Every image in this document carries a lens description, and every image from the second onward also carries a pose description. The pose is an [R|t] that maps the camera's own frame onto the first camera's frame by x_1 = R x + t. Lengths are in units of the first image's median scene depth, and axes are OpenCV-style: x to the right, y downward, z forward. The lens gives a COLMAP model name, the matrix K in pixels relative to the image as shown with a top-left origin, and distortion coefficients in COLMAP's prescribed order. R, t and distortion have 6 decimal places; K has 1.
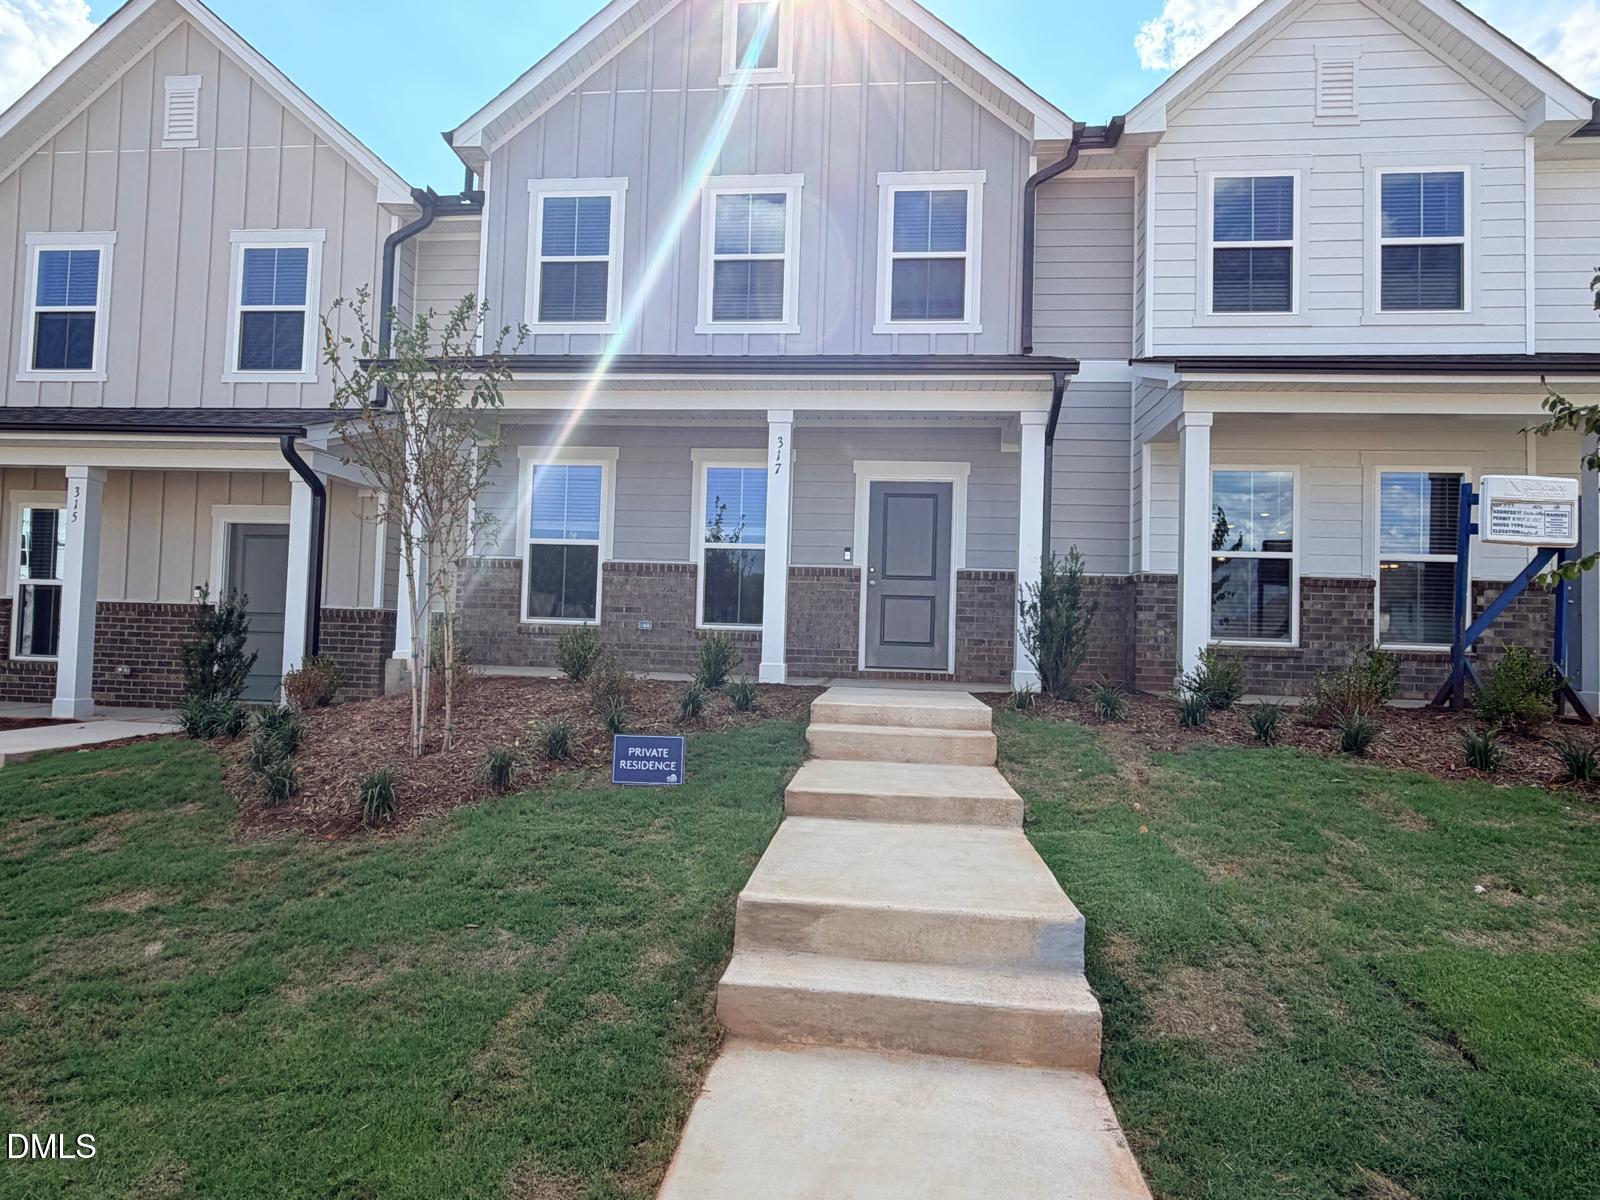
lens RADIAL K [[795.6, 0, 800.0], [0, 795.6, 600.0], [0, 0, 1]] dist [-0.001102, -0.000653]
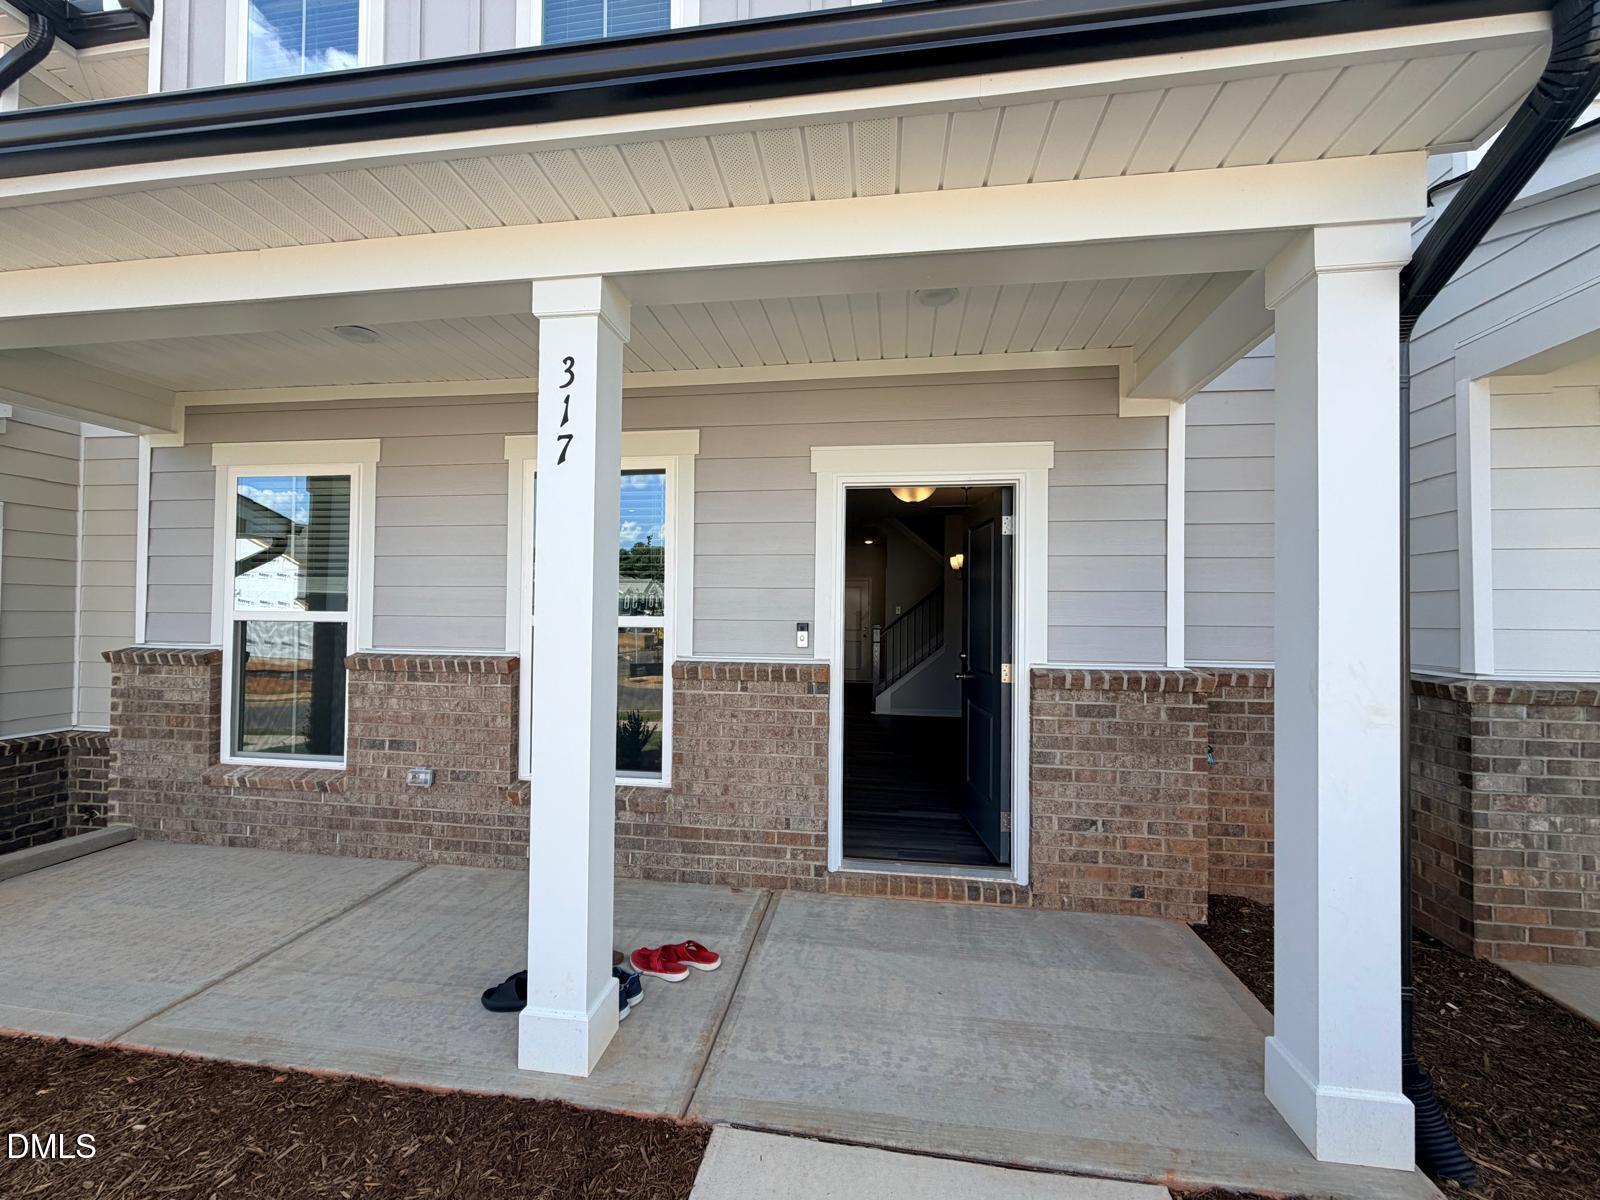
lens RADIAL K [[634.3, 0, 792.0], [0, 634.3, 608.5], [0, 0, 1]] dist [-0.001645, -0.000131]
pose [[0.999189, -0.019459, -0.035248, 0.067684], [0.019359, 0.999808, -0.003185, -0.074184], [0.035303, 0.002500, 0.999374, 0.606185]]
